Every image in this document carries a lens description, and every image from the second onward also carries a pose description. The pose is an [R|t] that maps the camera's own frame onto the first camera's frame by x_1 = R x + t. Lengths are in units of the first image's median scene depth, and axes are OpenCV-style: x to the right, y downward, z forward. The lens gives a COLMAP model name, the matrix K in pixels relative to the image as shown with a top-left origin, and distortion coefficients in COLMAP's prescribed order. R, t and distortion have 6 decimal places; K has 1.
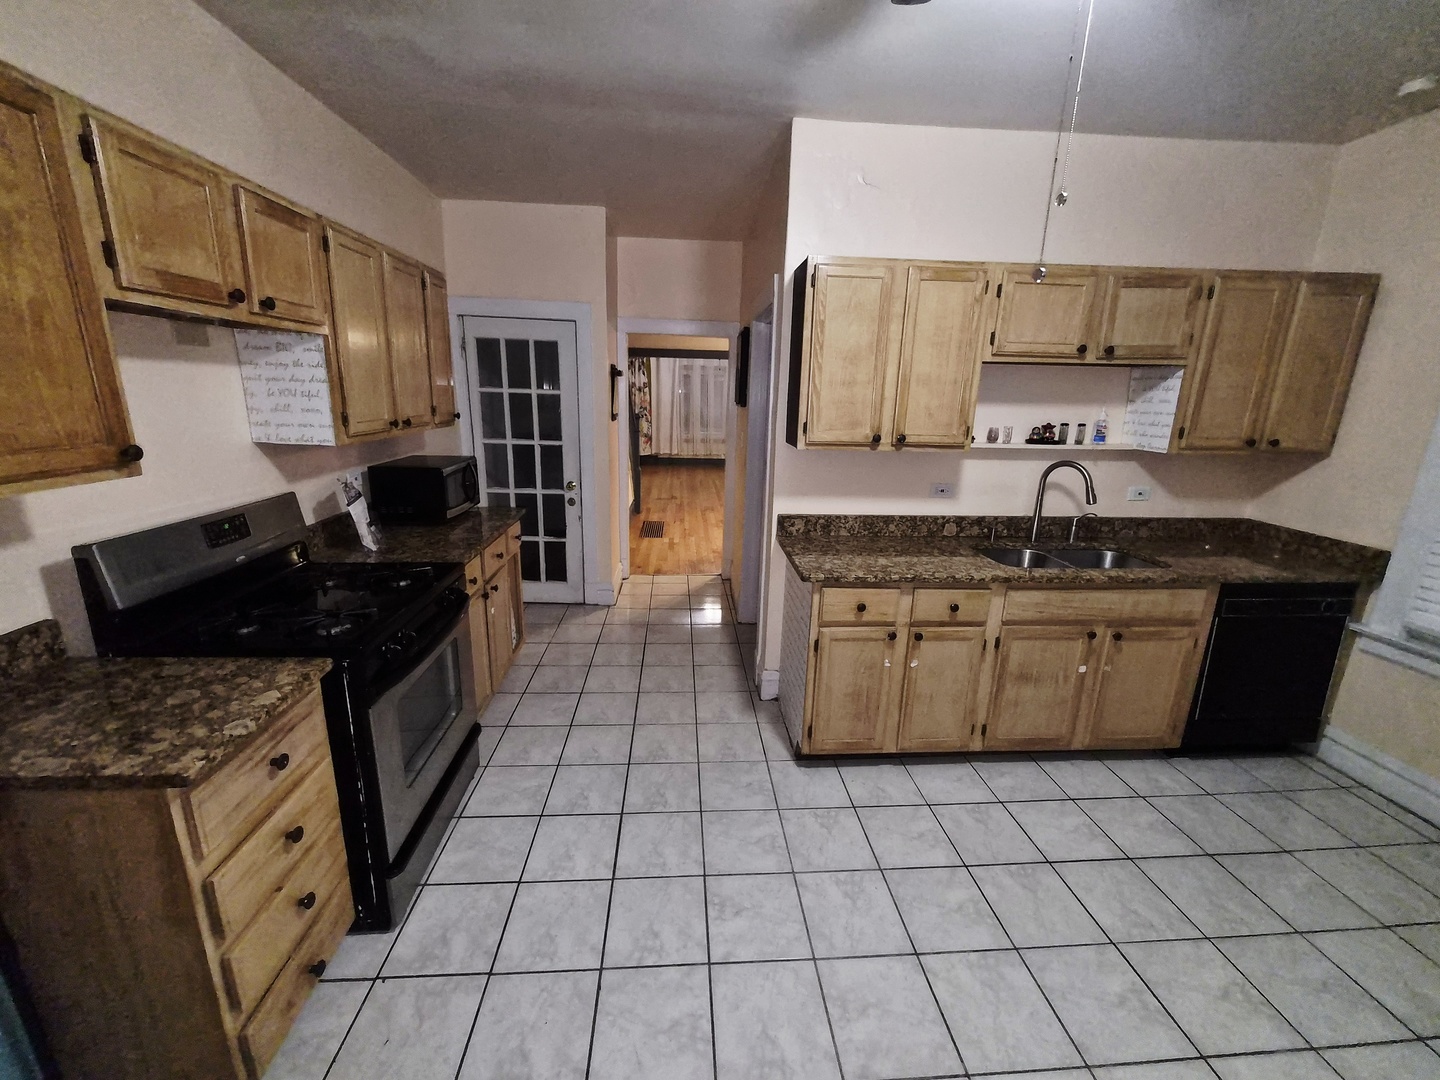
lens RADIAL K [[567.3, 0, 718.6], [0, 567.3, 535.0], [0, 0, 1]] dist [0.002602, 0.000035]
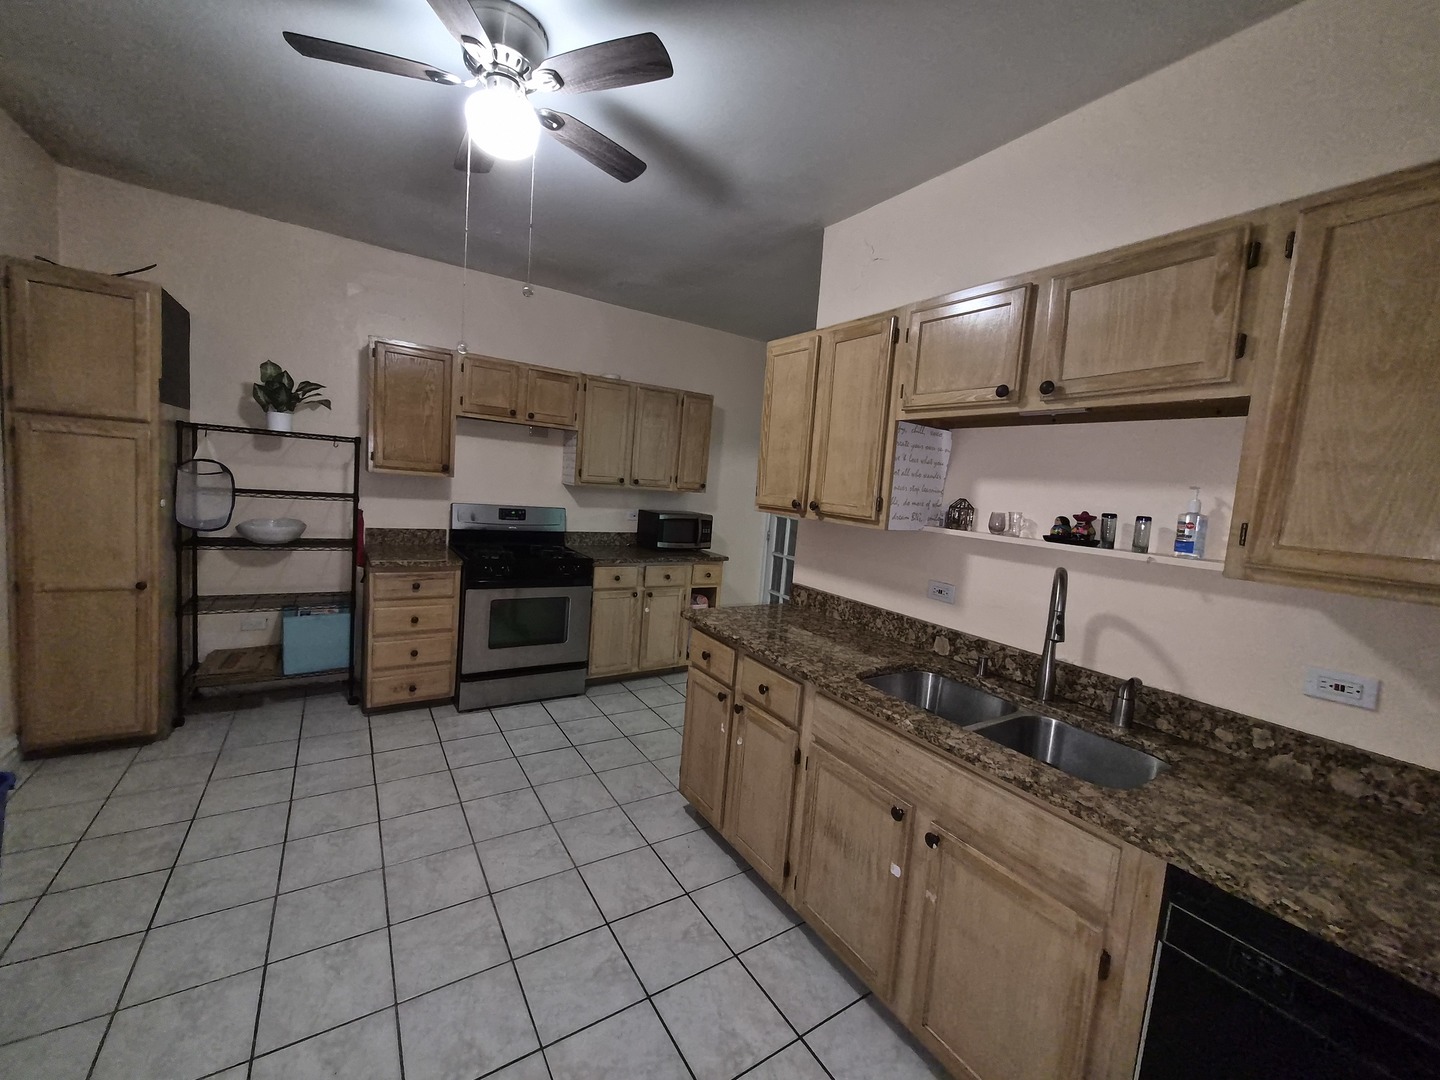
lens RADIAL K [[567.3, 0, 712.5], [0, 567.3, 532.3], [0, 0, 1]] dist [0.002602, 0.000035]
pose [[0.483103, 0.095685, -0.870319, 0.926180], [-0.281566, 0.958188, -0.050948, -0.030489], [0.829055, 0.269666, 0.489845, 0.369080]]
